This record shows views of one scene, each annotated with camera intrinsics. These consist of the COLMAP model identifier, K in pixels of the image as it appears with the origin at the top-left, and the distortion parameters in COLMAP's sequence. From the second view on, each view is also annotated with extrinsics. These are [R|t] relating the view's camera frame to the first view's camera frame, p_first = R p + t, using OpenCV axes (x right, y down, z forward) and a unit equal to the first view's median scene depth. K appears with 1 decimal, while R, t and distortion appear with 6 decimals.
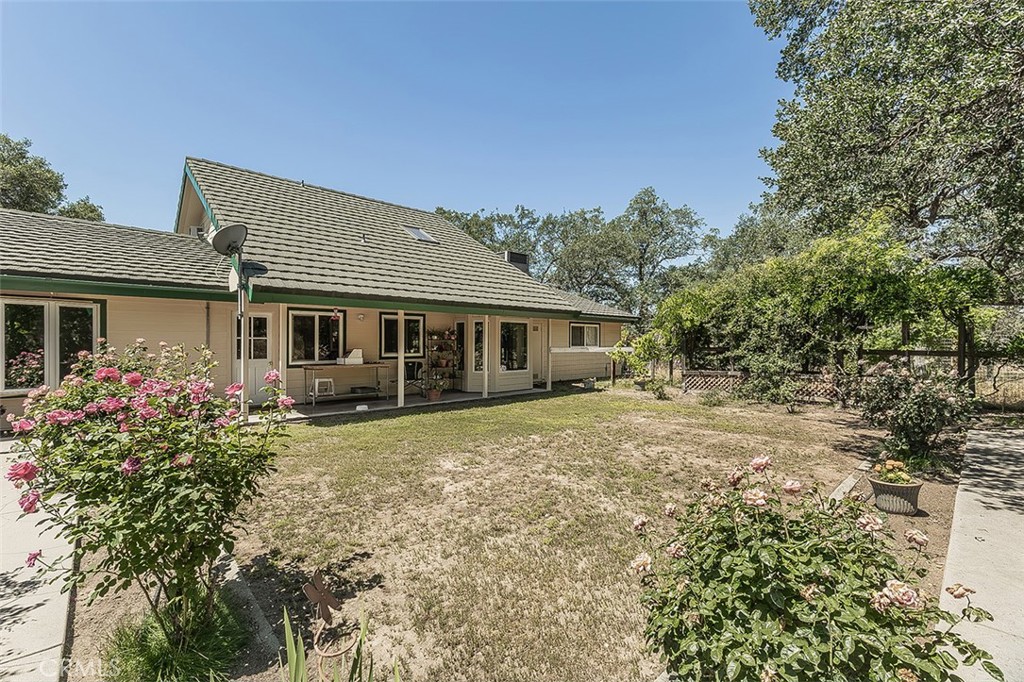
lens RADIAL K [[447.3, 0, 514.1], [0, 447.3, 349.3], [0, 0, 1]] dist [0.003575, -0.000726]
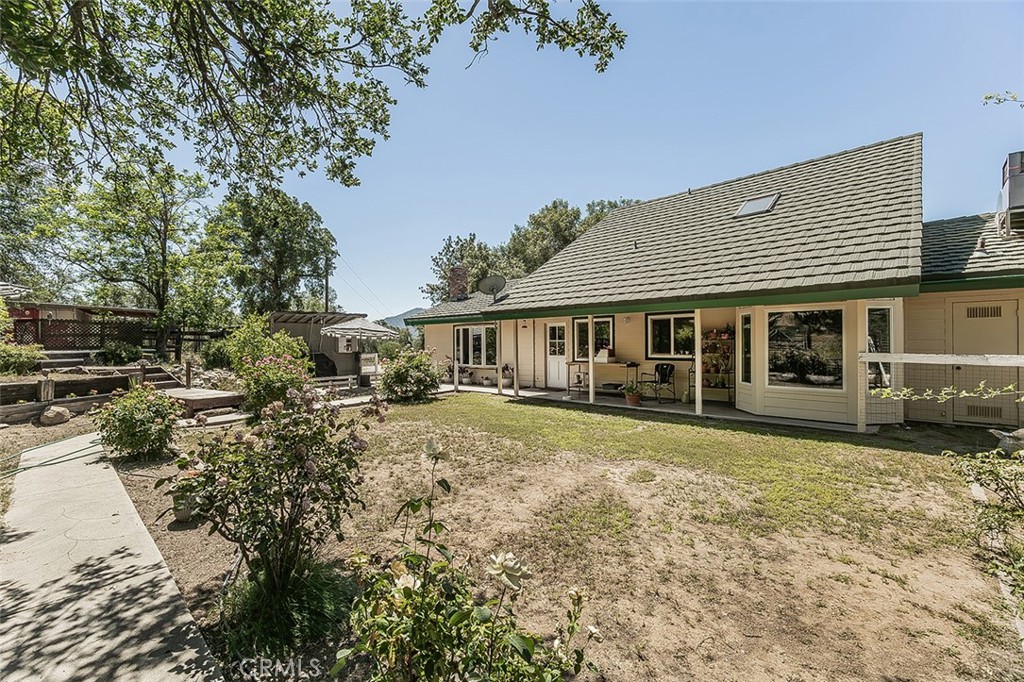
lens RADIAL K [[447.3, 0, 516.7], [0, 447.3, 341.7], [0, 0, 1]] dist [0.003575, -0.000726]
pose [[0.018368, -0.007589, -0.999802, 0.710661], [-0.007327, 0.999943, -0.007725, -0.008685], [0.999804, 0.007468, 0.018311, 0.686547]]
